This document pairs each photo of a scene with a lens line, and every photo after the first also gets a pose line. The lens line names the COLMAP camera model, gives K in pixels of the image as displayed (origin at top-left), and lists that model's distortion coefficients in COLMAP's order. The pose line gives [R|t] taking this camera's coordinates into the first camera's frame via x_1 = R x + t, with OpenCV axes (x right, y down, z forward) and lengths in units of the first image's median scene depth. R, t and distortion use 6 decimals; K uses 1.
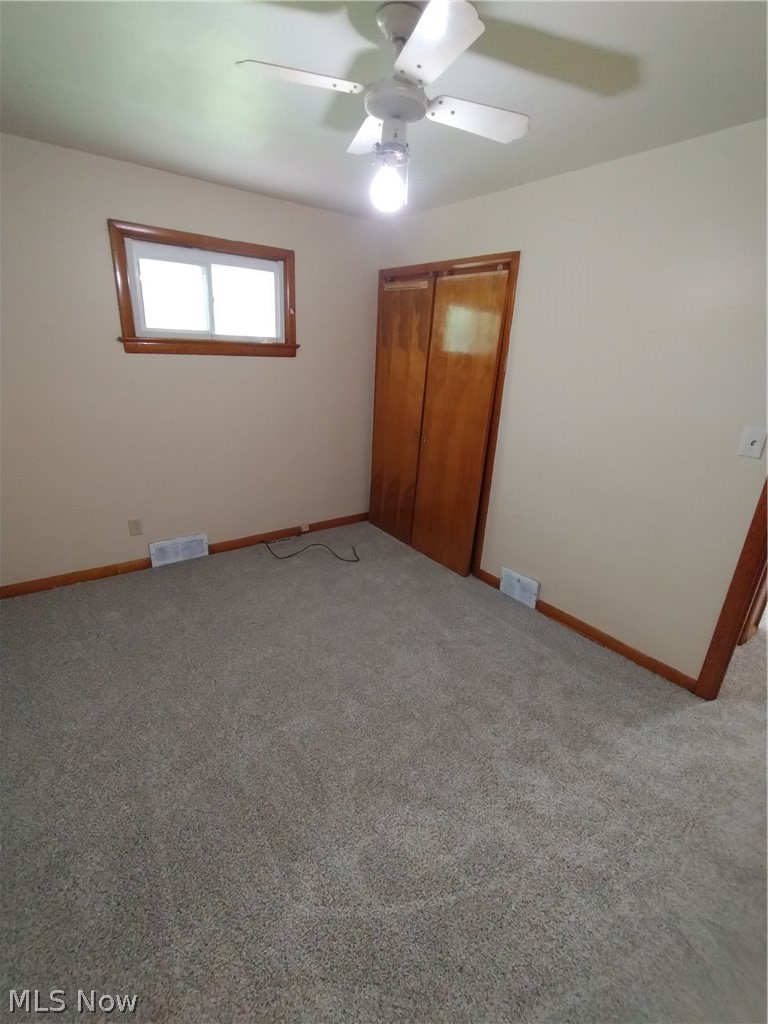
lens RADIAL K [[462.6, 0, 384.9], [0, 462.6, 511.1], [0, 0, 1]] dist [-0.012935, 0.004413]
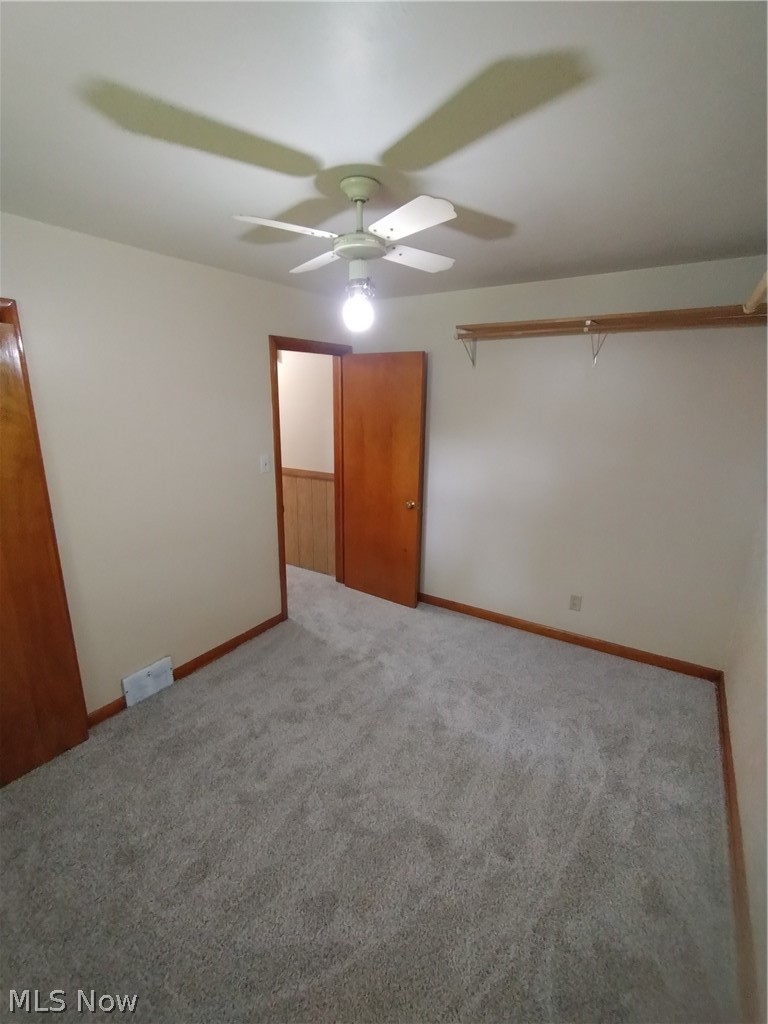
lens RADIAL K [[462.6, 0, 384.9], [0, 462.6, 511.1], [0, 0, 1]] dist [-0.012935, 0.004413]
pose [[-0.345942, -0.280162, 0.895452, -1.392689], [0.292469, 0.874628, 0.386637, -0.810276], [-0.891508, 0.395645, -0.220632, 1.648568]]
